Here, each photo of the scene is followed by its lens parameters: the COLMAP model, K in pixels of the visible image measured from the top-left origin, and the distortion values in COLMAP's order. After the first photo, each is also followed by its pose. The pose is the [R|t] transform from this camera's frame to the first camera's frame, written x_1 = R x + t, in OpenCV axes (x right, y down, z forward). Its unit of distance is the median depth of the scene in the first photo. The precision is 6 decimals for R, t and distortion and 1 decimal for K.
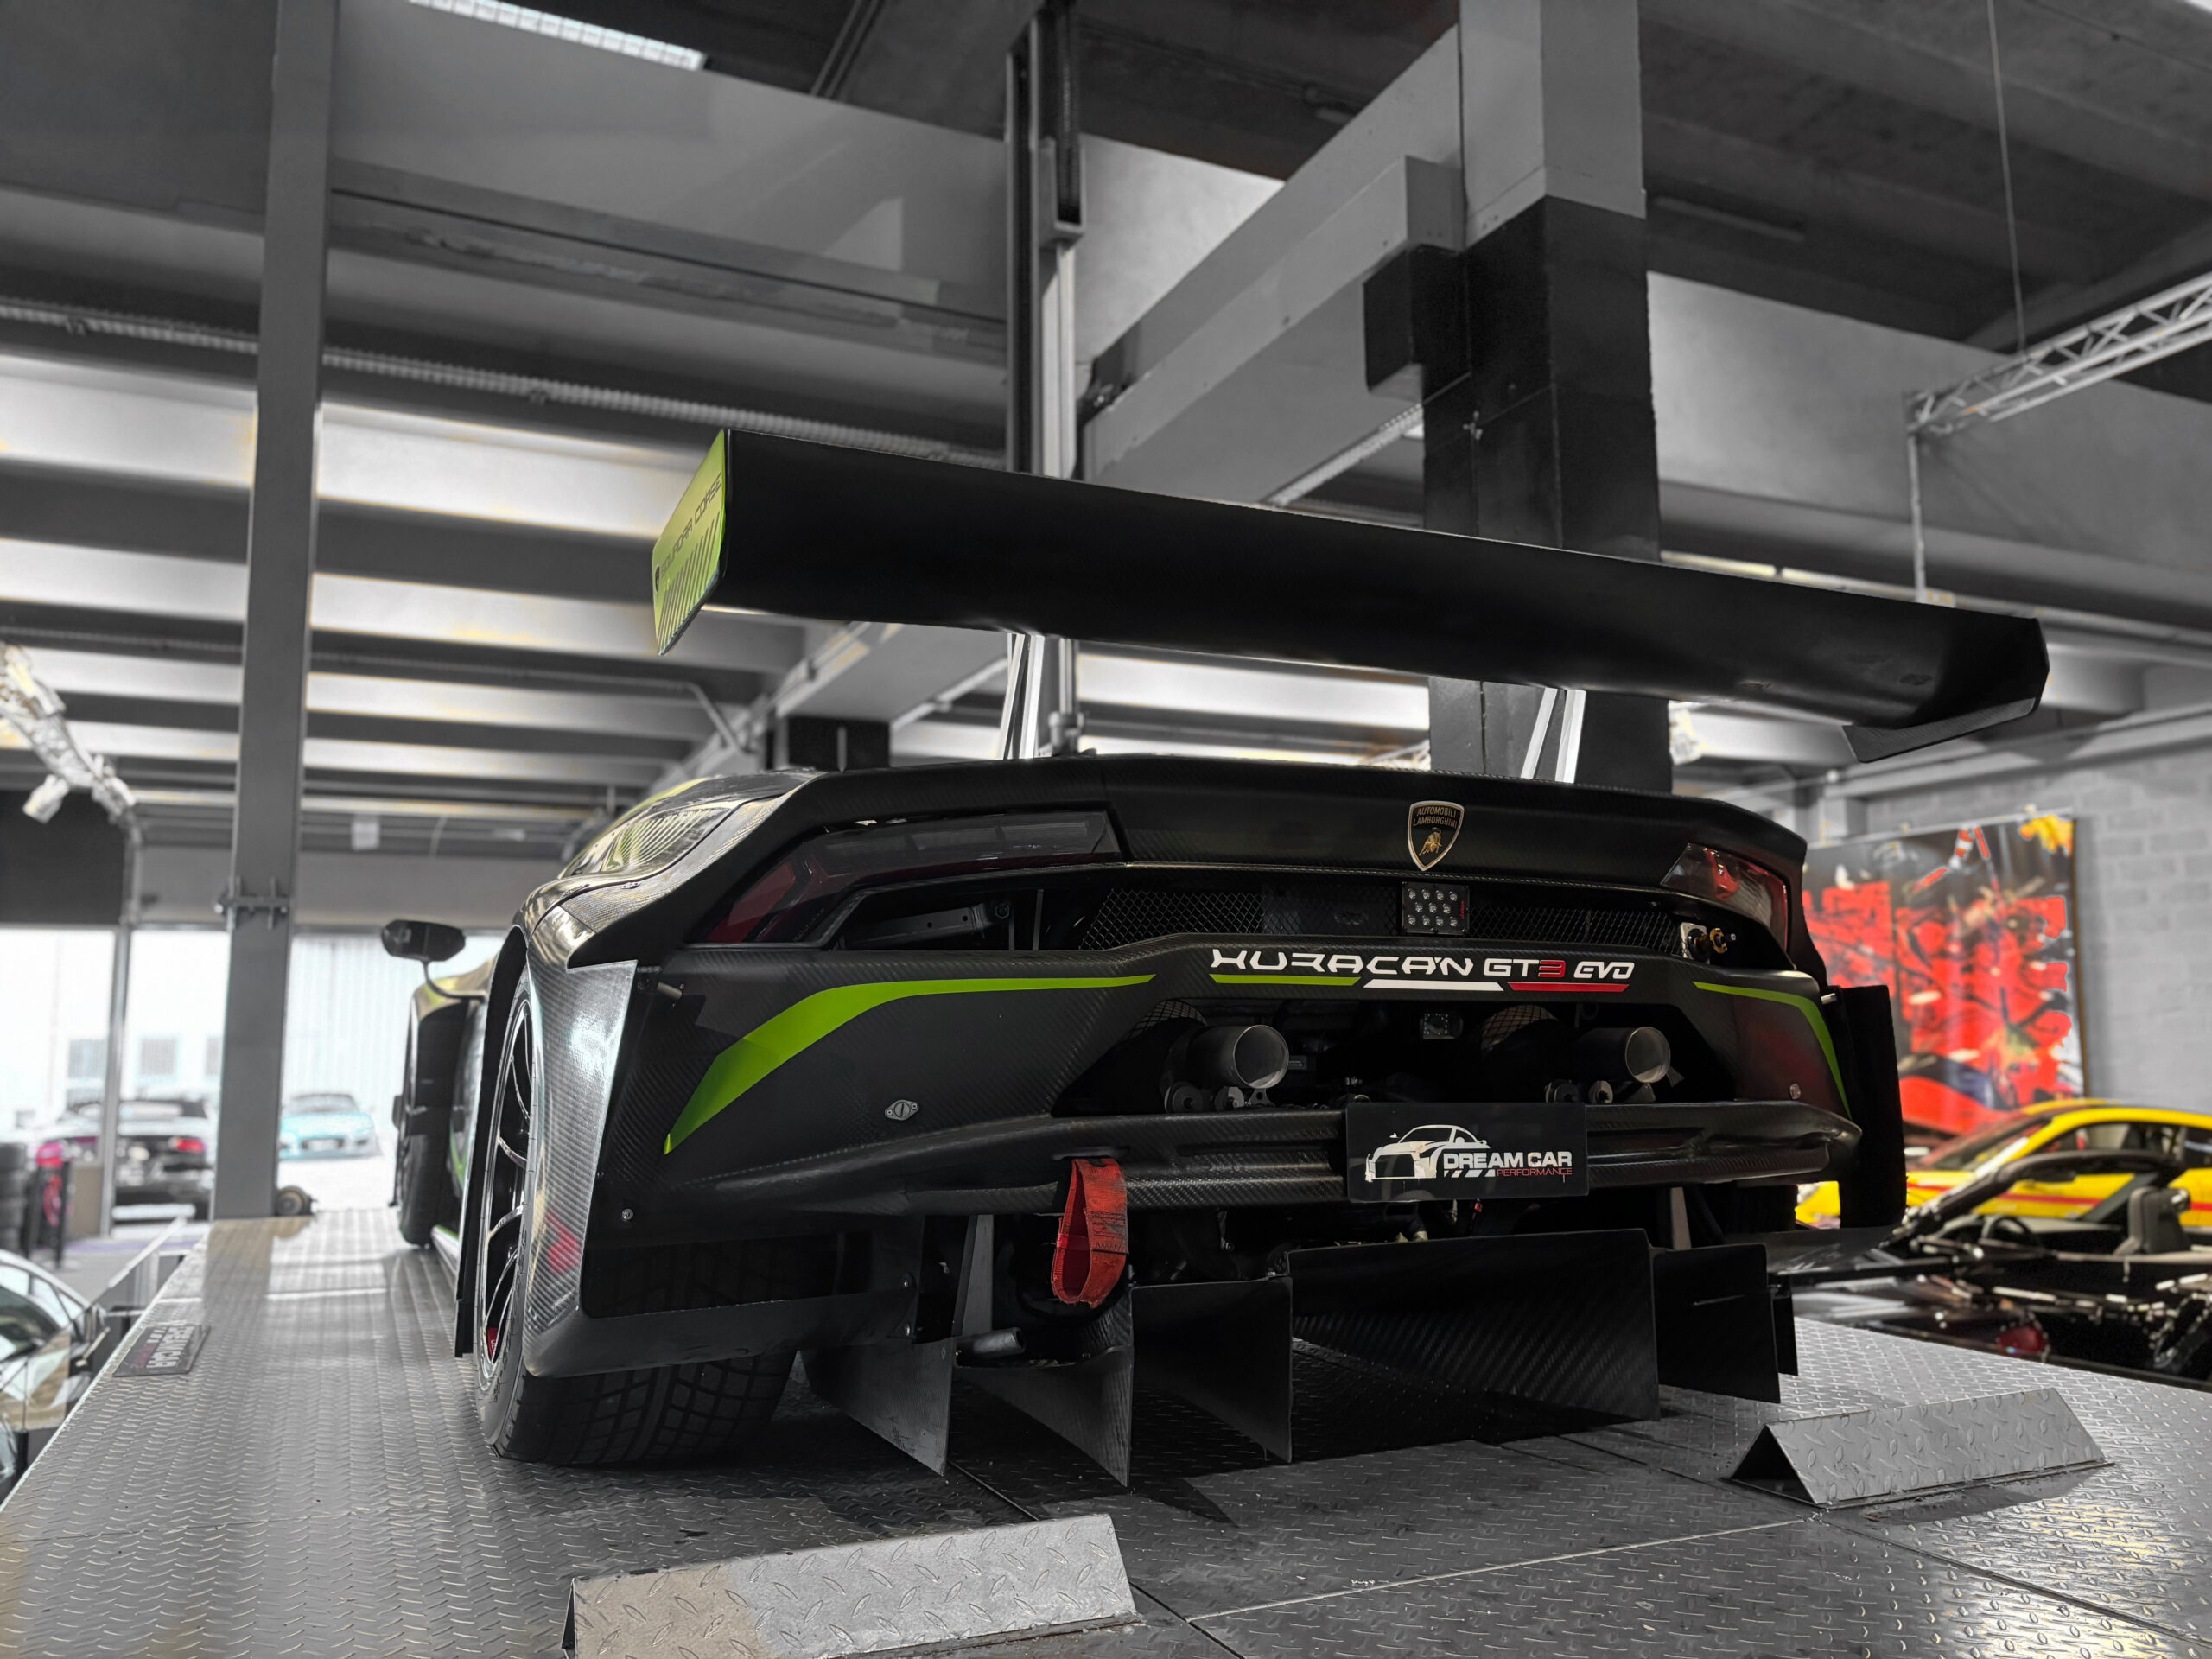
lens RADIAL K [[1680.2, 0, 1103.8], [0, 1680.2, 824.2], [0, 0, 1]] dist [0.018693, 0.008400]
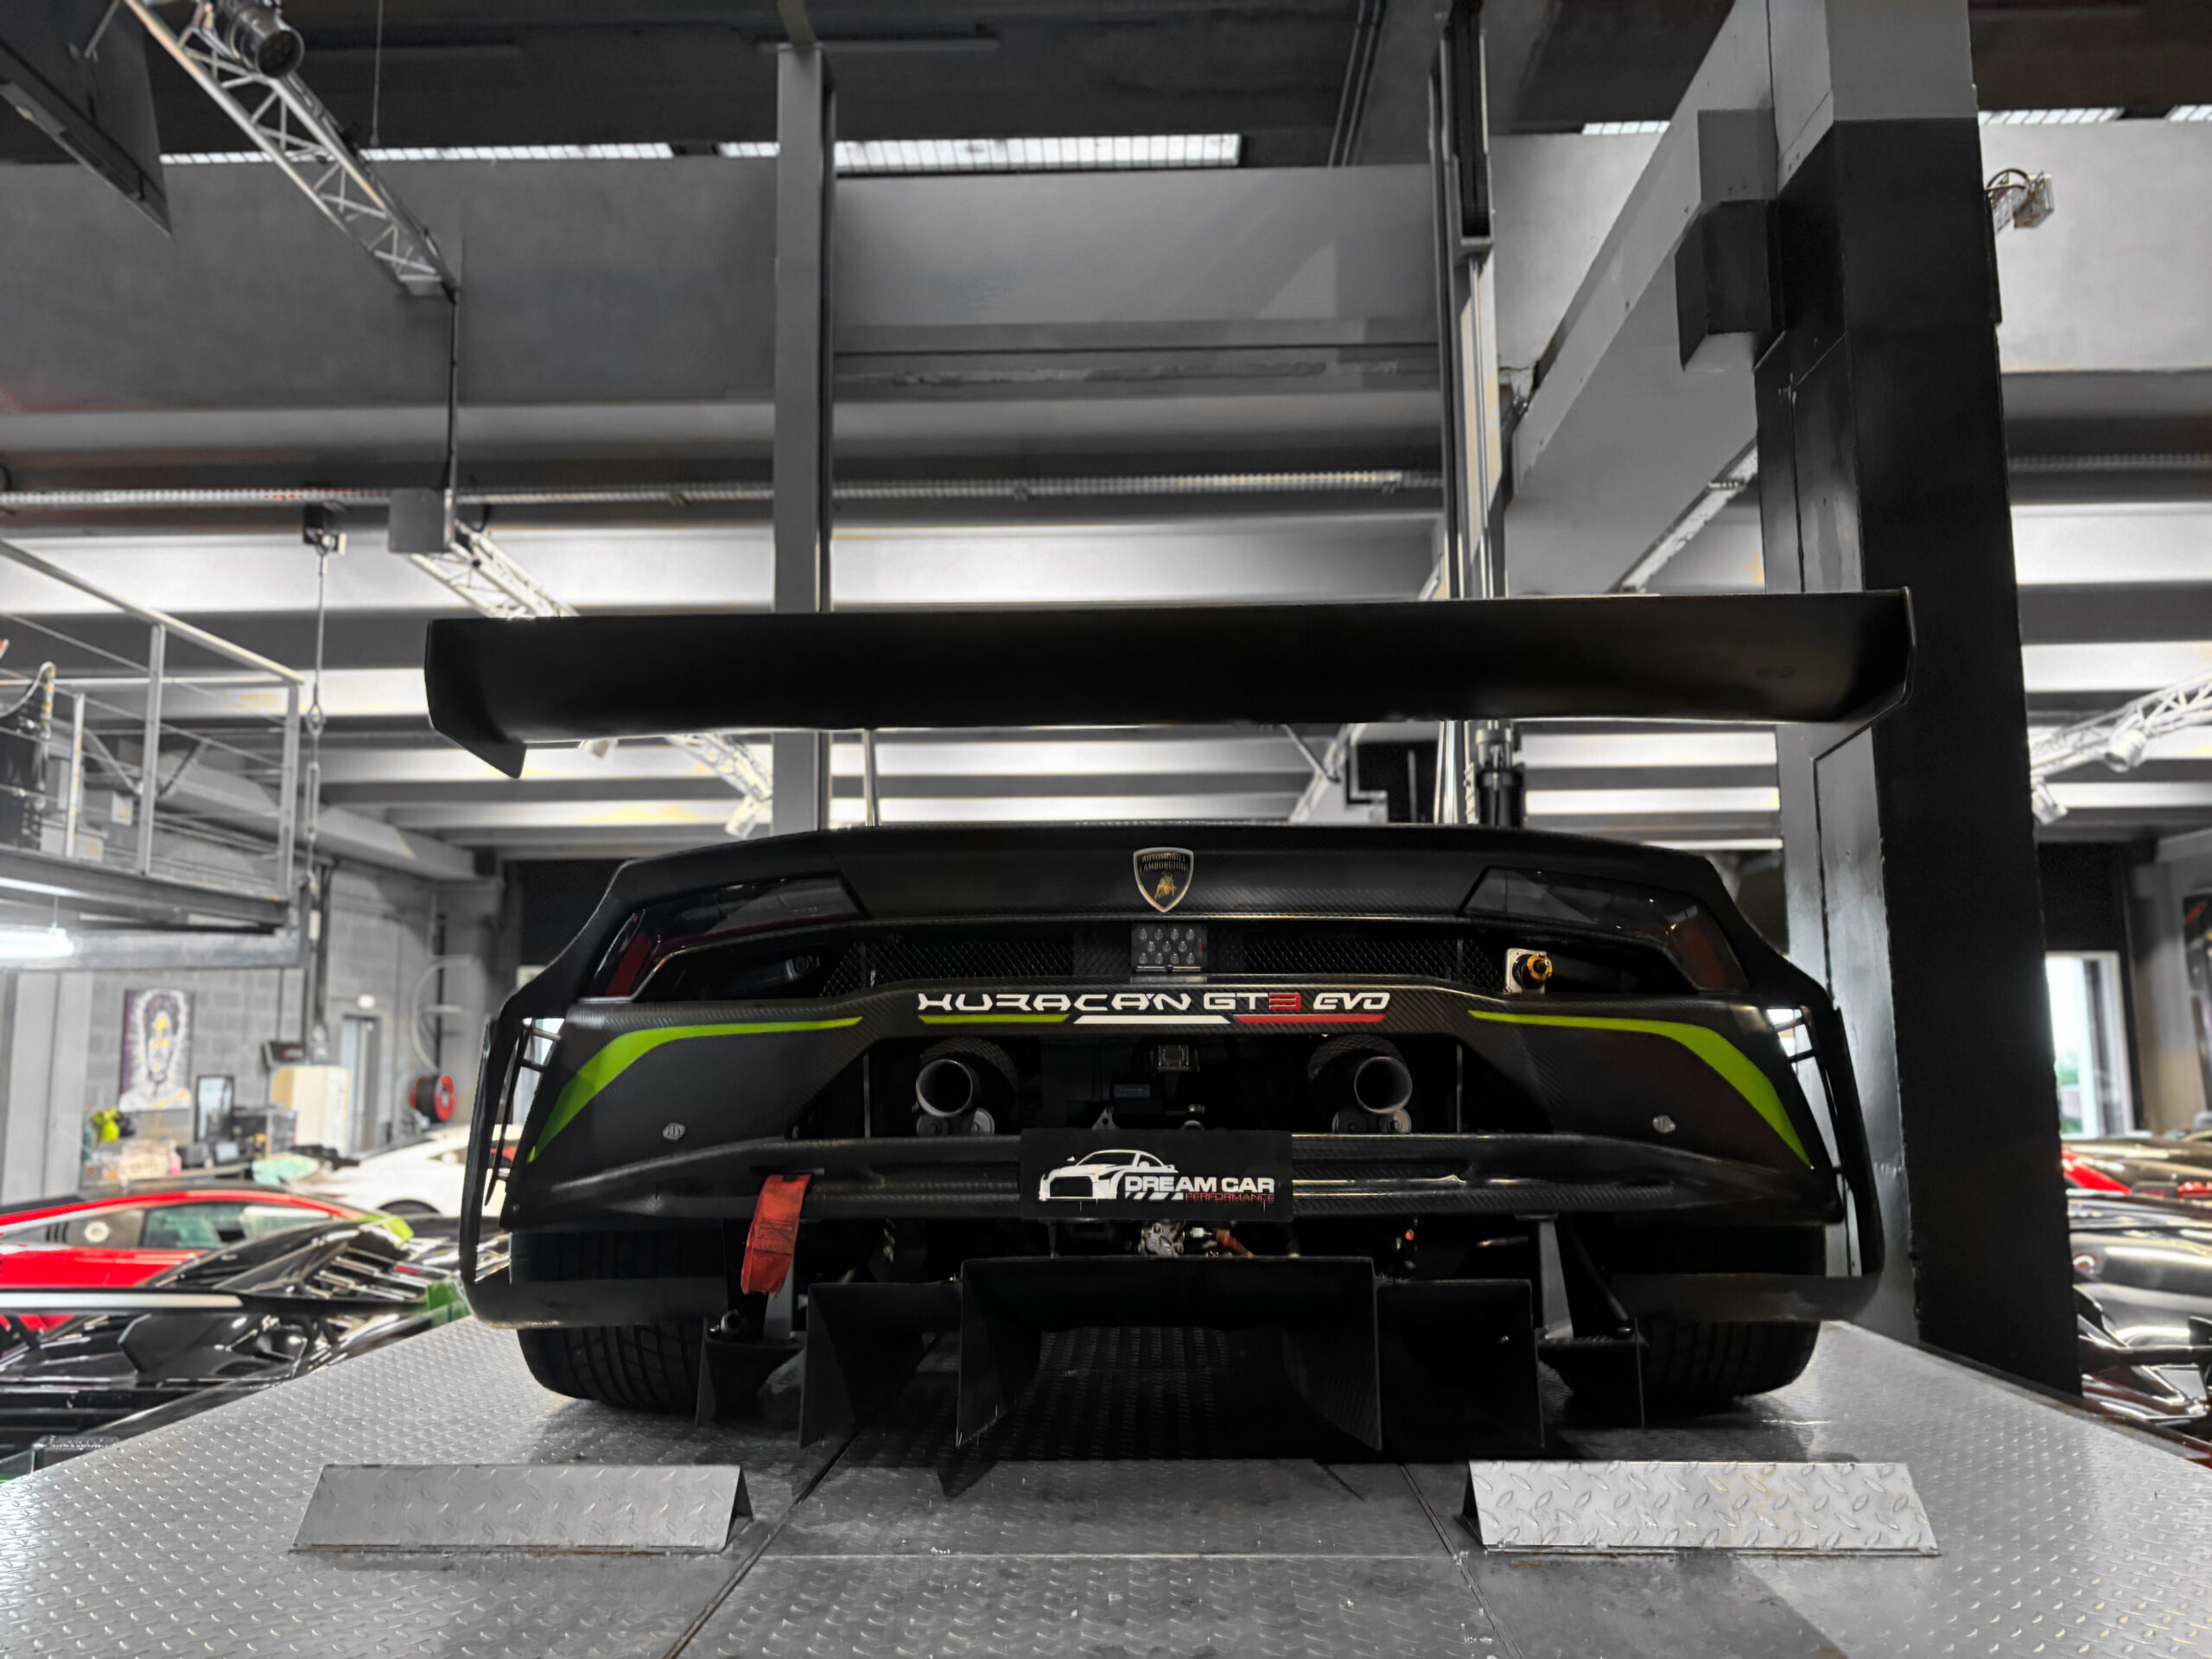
lens RADIAL K [[1665.9, 0, 1094.1], [0, 1665.9, 826.7], [0, 0, 1]] dist [0.081639, -0.093480]
pose [[0.898093, -0.066518, -0.434747, 0.639586], [0.063027, 0.997759, -0.022462, -0.006162], [0.435267, -0.007228, 0.900272, 0.021520]]
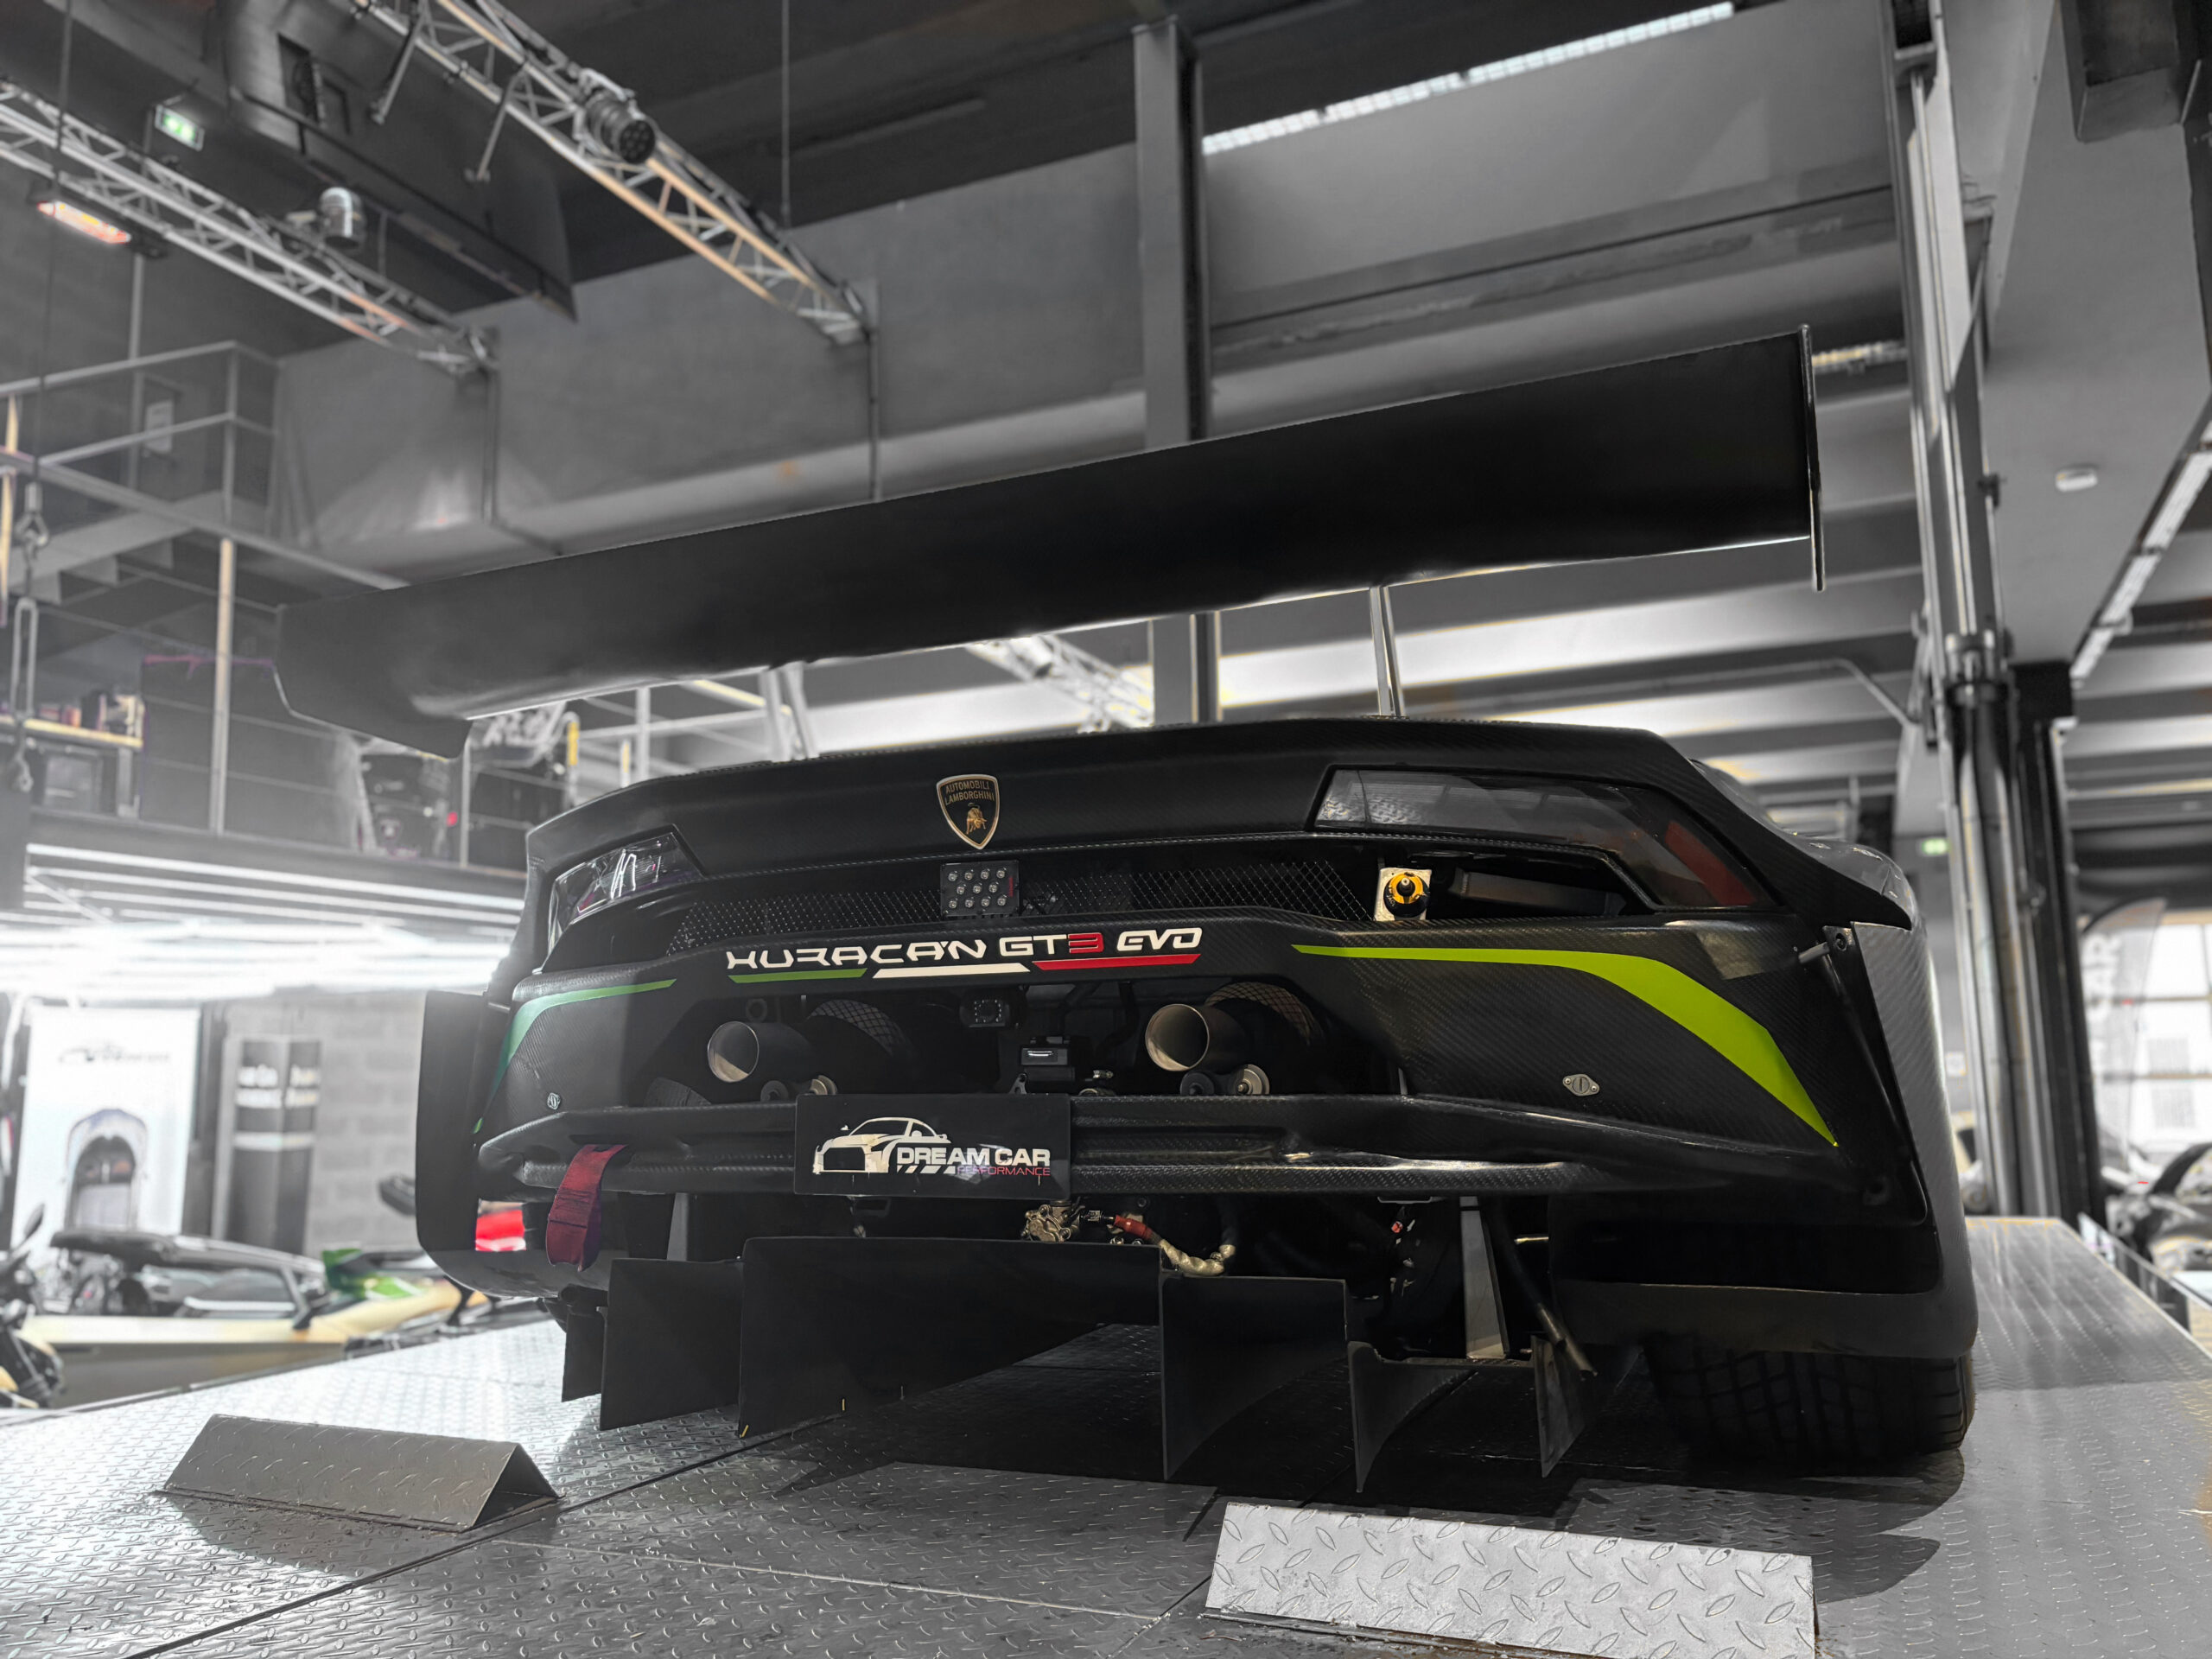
lens RADIAL K [[1684.3, 0, 1096.7], [0, 1684.3, 828.6], [0, 0, 1]] dist [0.024815, 0.007915]
pose [[0.668089, -0.120602, -0.734243, 0.961379], [0.117120, 0.991521, -0.056293, 0.079762], [0.734806, -0.048386, 0.676549, 0.425230]]
